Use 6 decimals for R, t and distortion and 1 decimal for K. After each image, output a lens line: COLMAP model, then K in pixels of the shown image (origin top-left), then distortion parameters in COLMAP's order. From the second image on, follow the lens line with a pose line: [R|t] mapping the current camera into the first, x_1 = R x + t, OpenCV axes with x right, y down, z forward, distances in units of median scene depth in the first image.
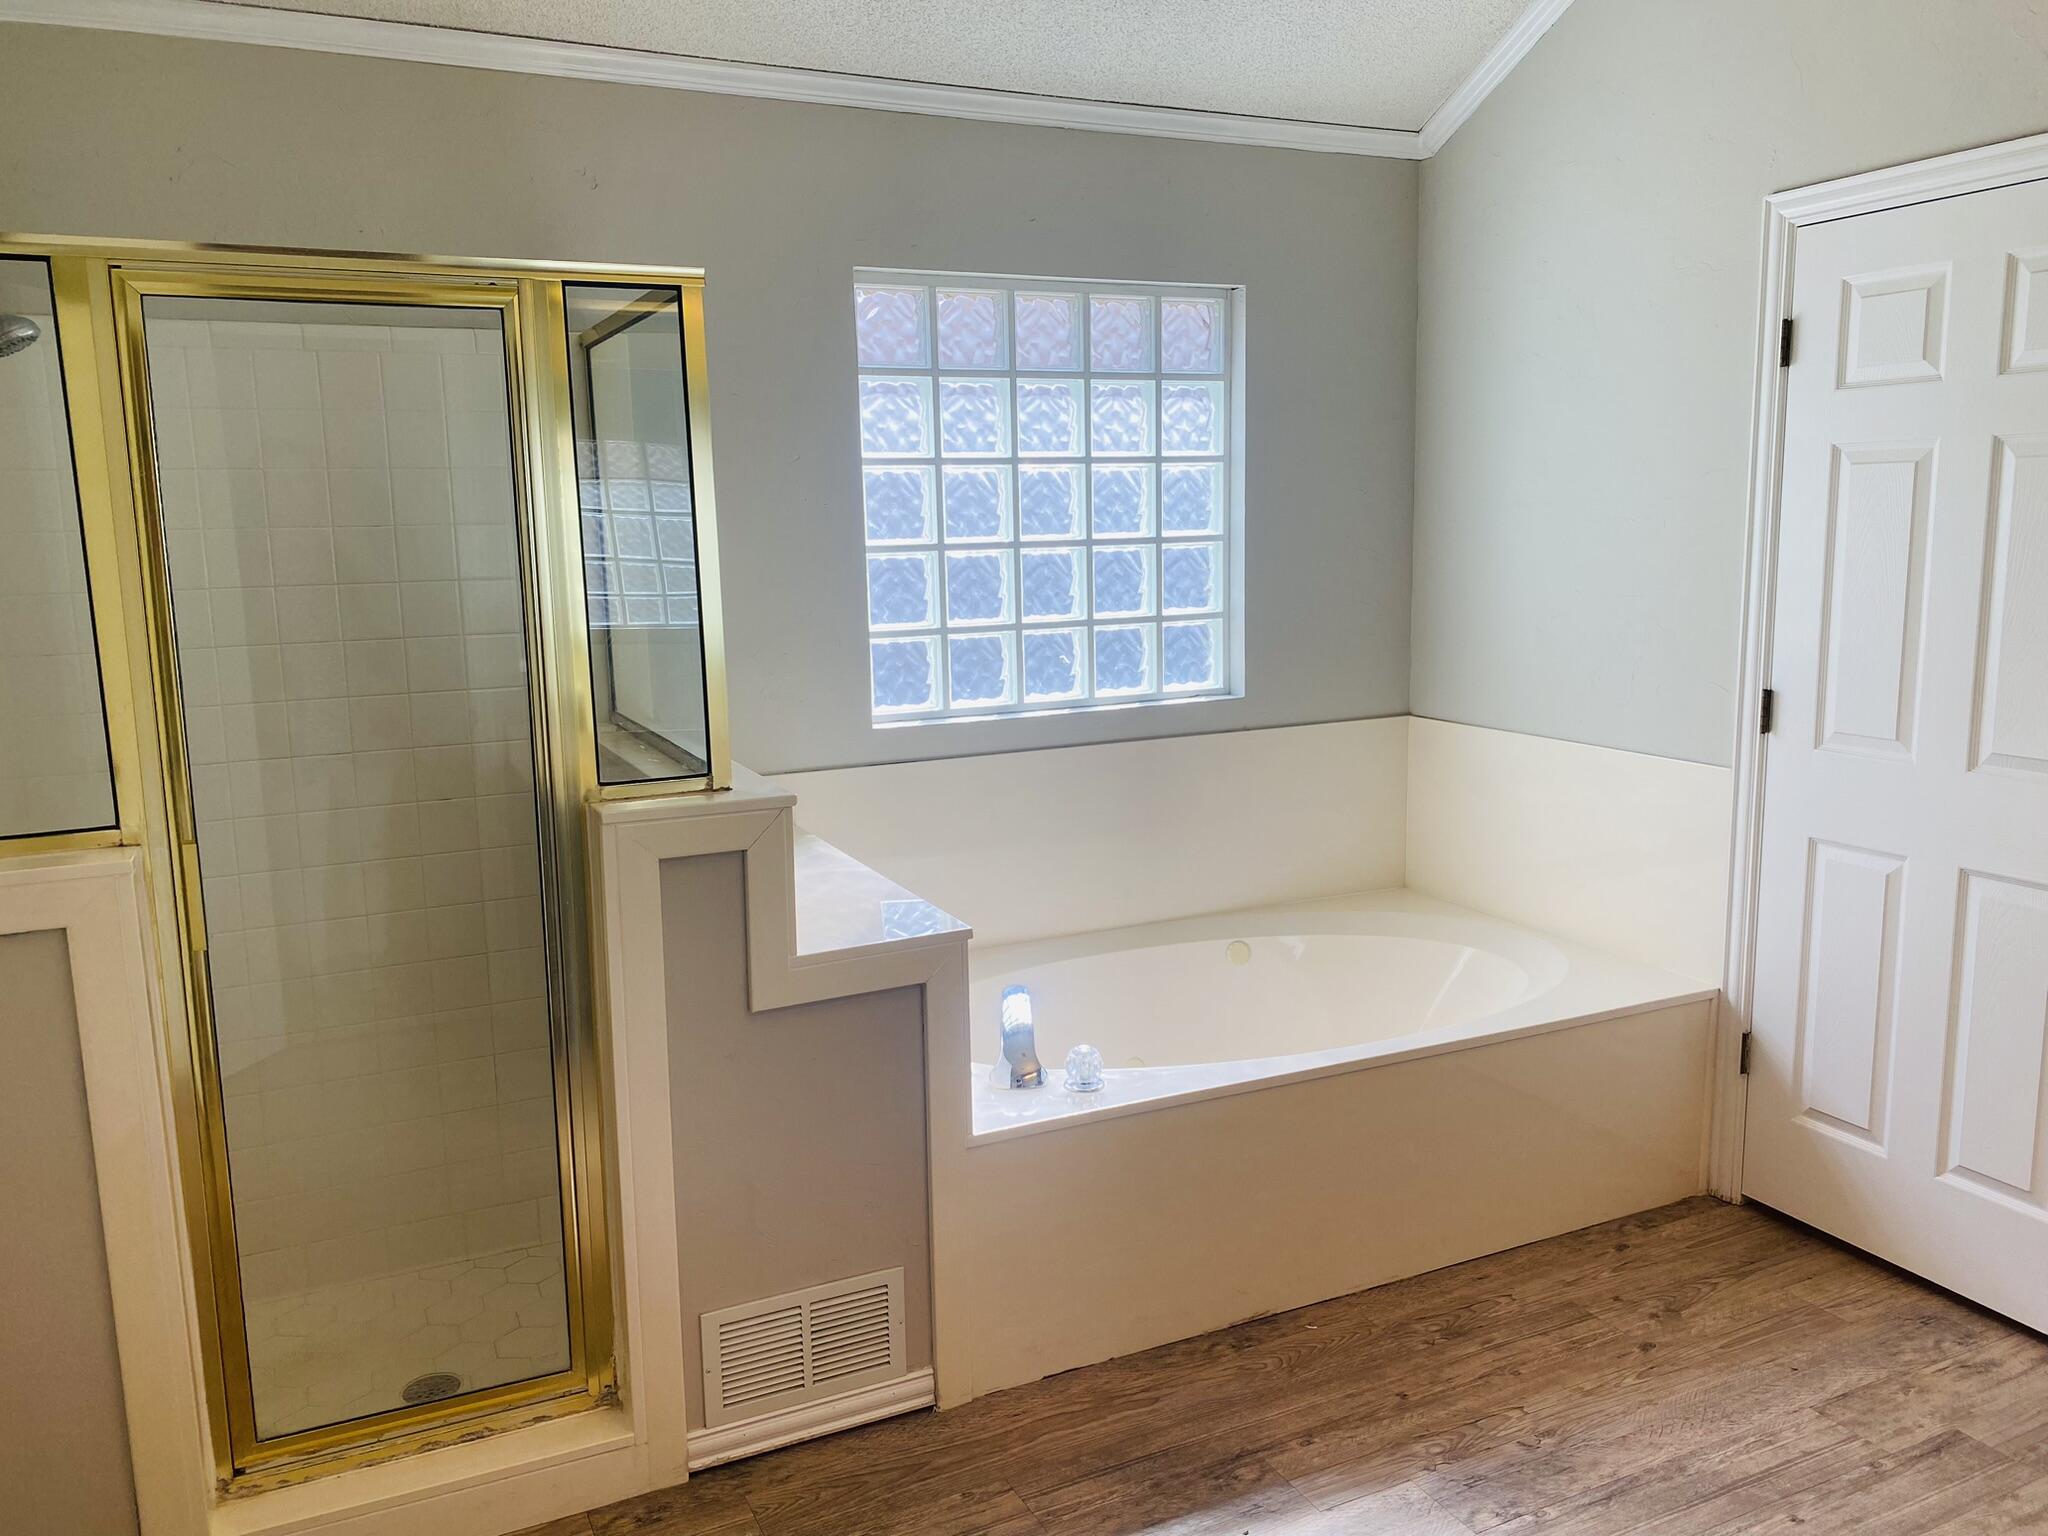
lens RADIAL K [[1560.7, 0, 1024.1], [0, 1560.7, 760.4], [0, 0, 1]] dist [-0.001755, -0.003111]
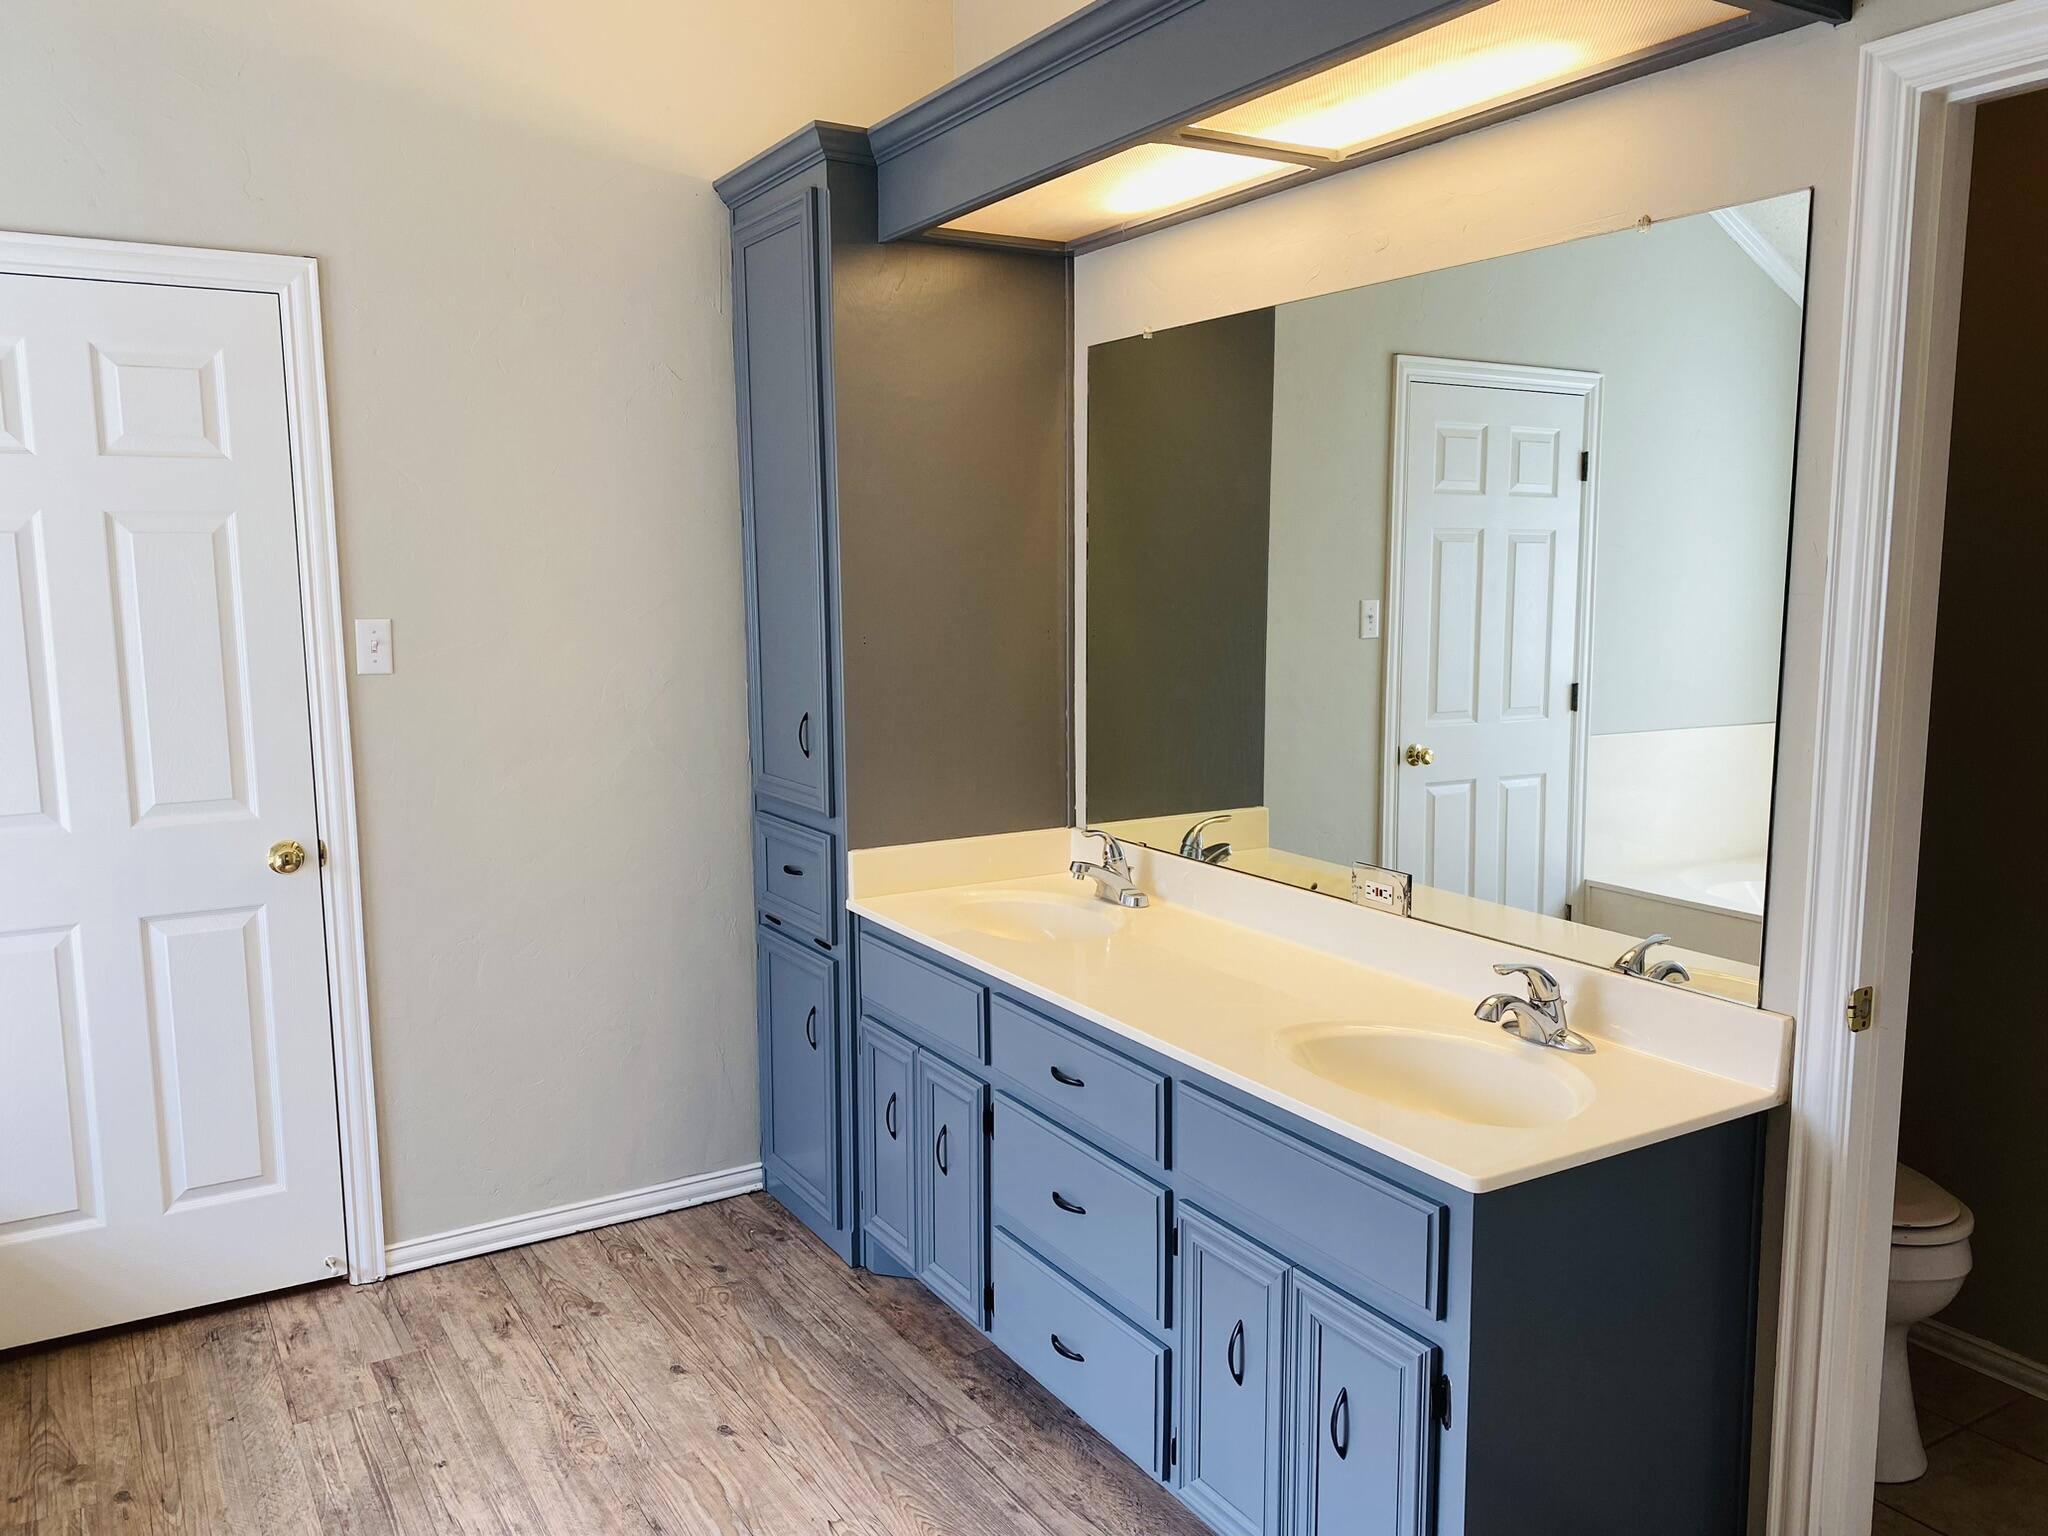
lens RADIAL K [[1568.0, 0, 1042.5], [0, 1568.0, 772.2], [0, 0, 1]] dist [0.009440, 0.006357]
pose [[-0.101270, -0.116887, 0.987969, -0.509398], [0.165622, 0.977235, 0.132593, -0.068531], [-0.980976, 0.177057, -0.079606, 0.471596]]
